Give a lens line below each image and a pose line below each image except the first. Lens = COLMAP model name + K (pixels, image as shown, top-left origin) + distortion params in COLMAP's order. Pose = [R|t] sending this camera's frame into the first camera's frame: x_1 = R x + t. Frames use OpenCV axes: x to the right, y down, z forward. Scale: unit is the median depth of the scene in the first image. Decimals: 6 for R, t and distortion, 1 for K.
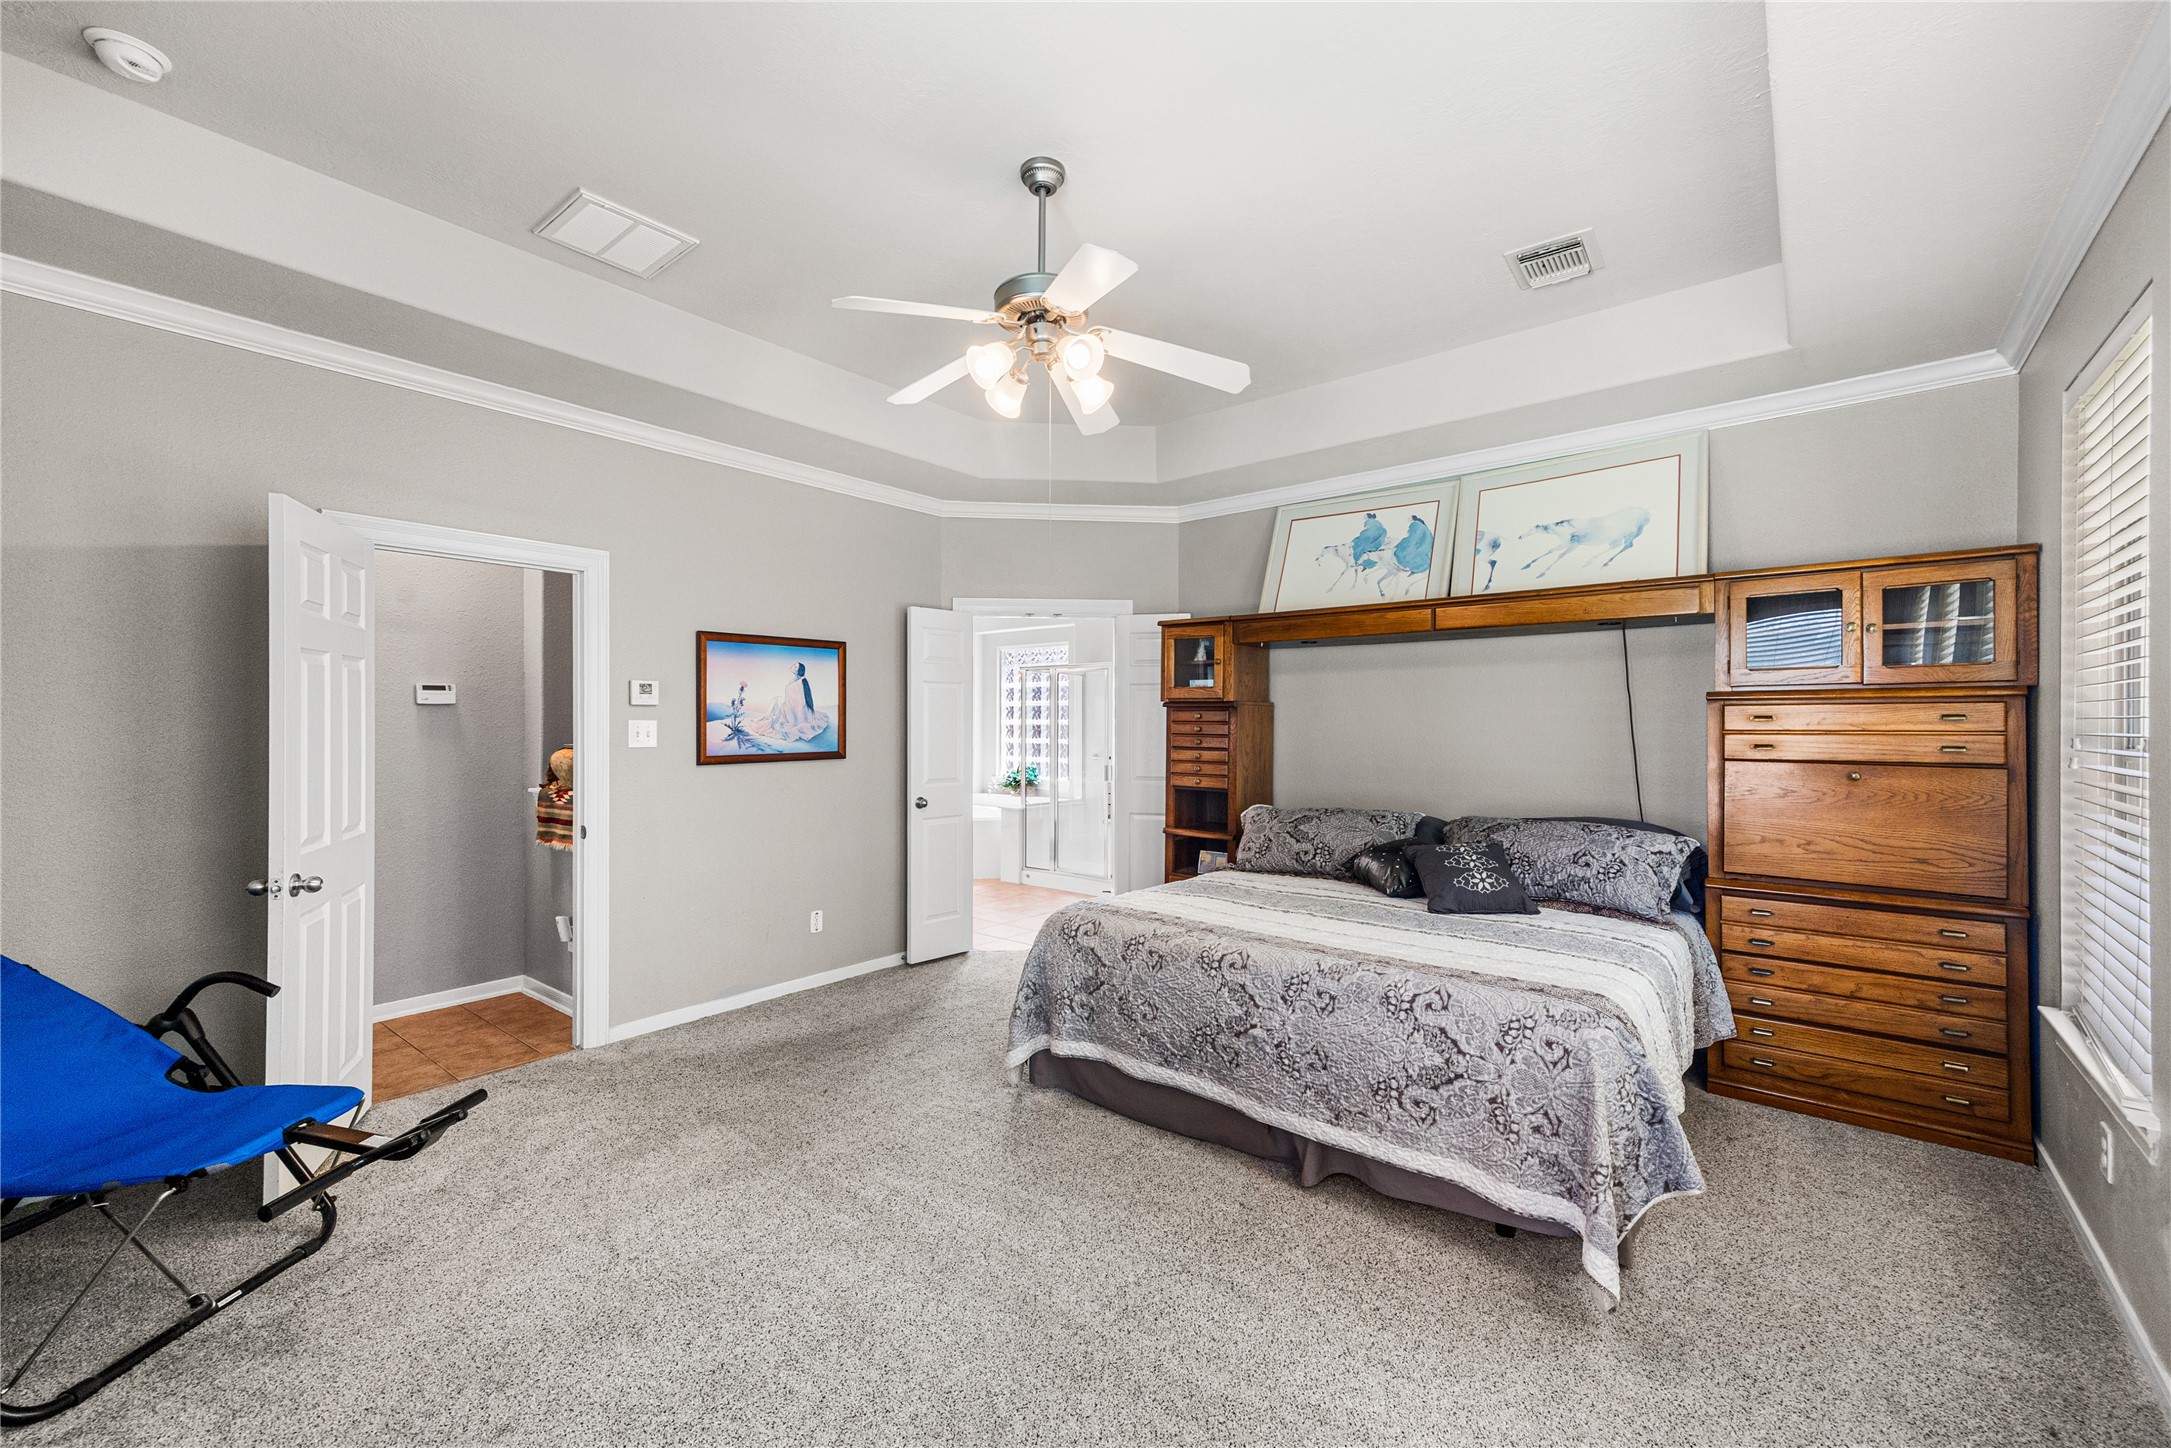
lens RADIAL K [[877.2, 0, 1086.9], [0, 877.2, 731.4], [0, 0, 1]] dist [-0.000716, 0.000084]
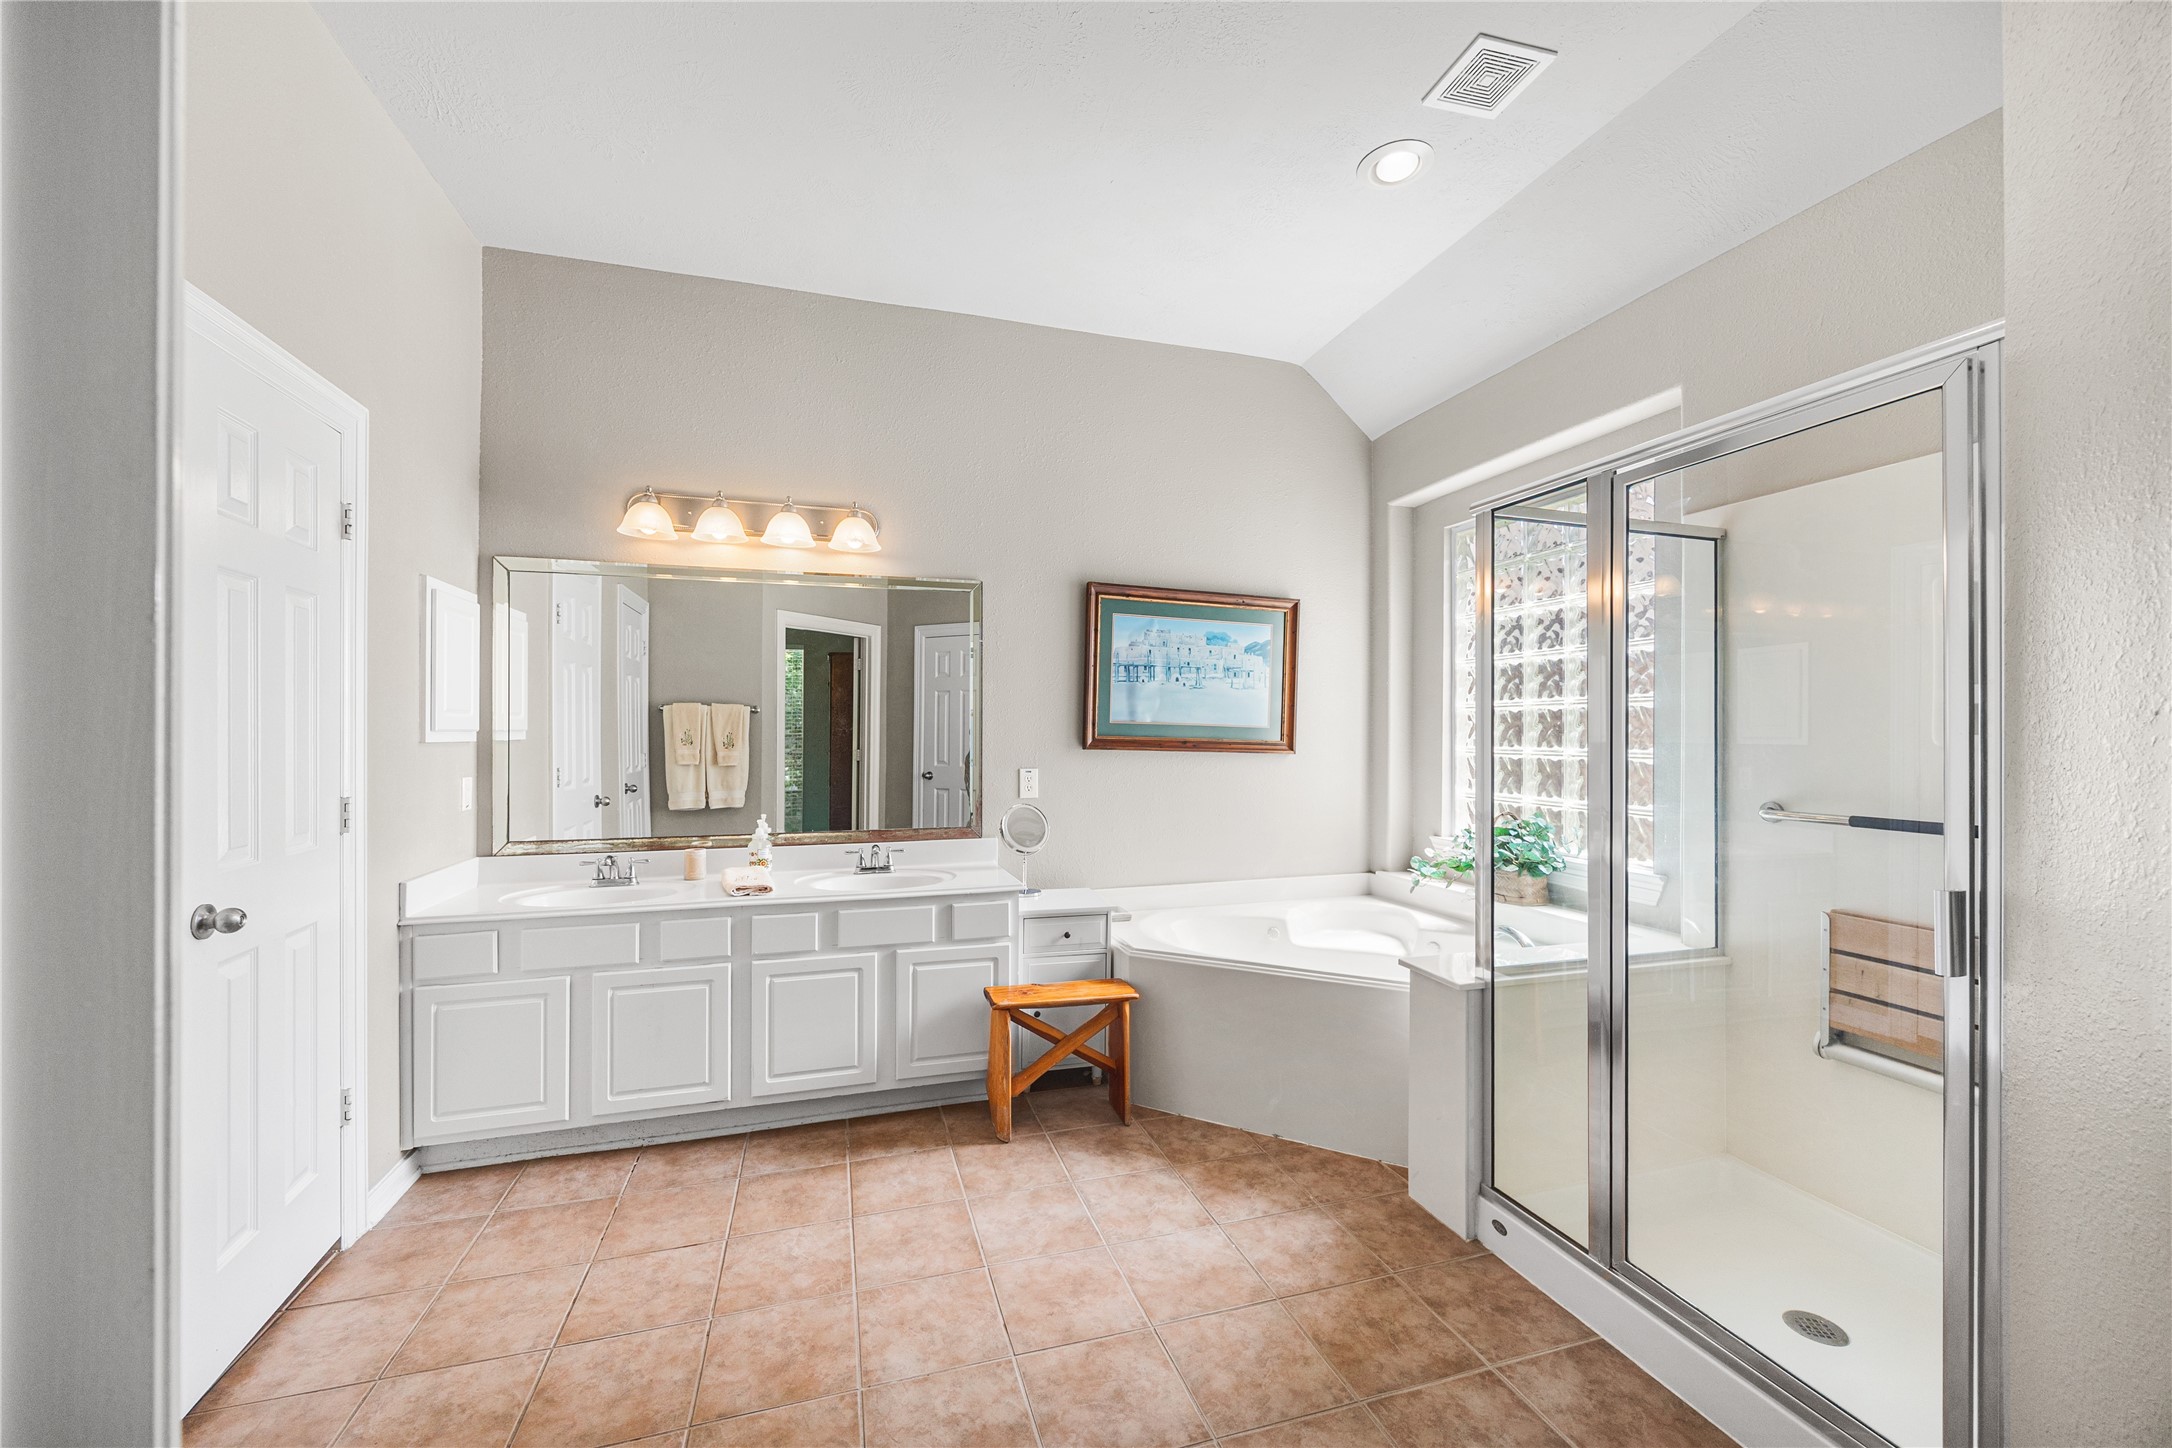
lens RADIAL K [[877.6, 0, 1087.4], [0, 877.6, 731.4], [0, 0, 1]] dist [-0.000716, 0.000084]
pose [[0.842429, -0.000590, -0.538807, -0.021867], [-0.000329, 0.999999, -0.001609, 0.002042], [0.538807, 0.001533, 0.842428, 0.578928]]
